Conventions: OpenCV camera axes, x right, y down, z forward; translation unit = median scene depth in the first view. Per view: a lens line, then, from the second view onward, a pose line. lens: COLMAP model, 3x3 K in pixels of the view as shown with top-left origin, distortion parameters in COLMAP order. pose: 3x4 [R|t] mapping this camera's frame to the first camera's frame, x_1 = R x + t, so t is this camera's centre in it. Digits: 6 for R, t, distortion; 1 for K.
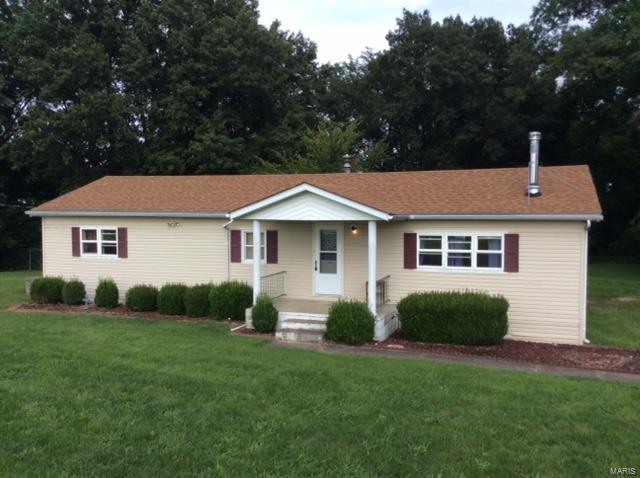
lens RADIAL K [[589.9, 0, 329.9], [0, 589.9, 237.6], [0, 0, 1]] dist [0.168849, -0.372780]
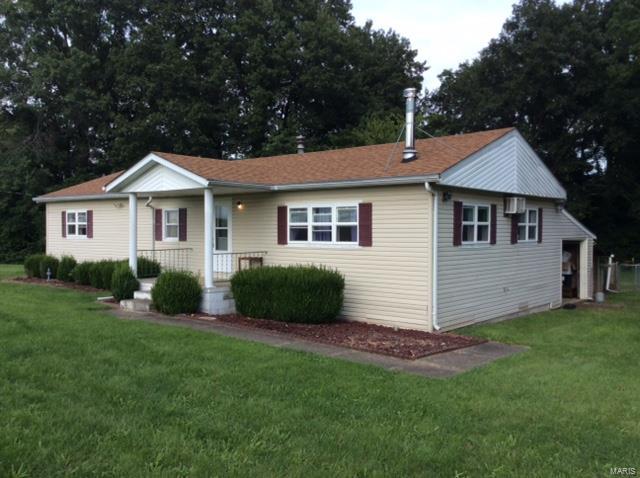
lens RADIAL K [[589.9, 0, 329.9], [0, 589.9, 237.6], [0, 0, 1]] dist [0.168849, -0.372780]
pose [[0.938041, 0.006510, -0.346462, 0.533624], [-0.016544, 0.999525, -0.026013, 0.065585], [0.346128, 0.030133, 0.937703, 0.153258]]
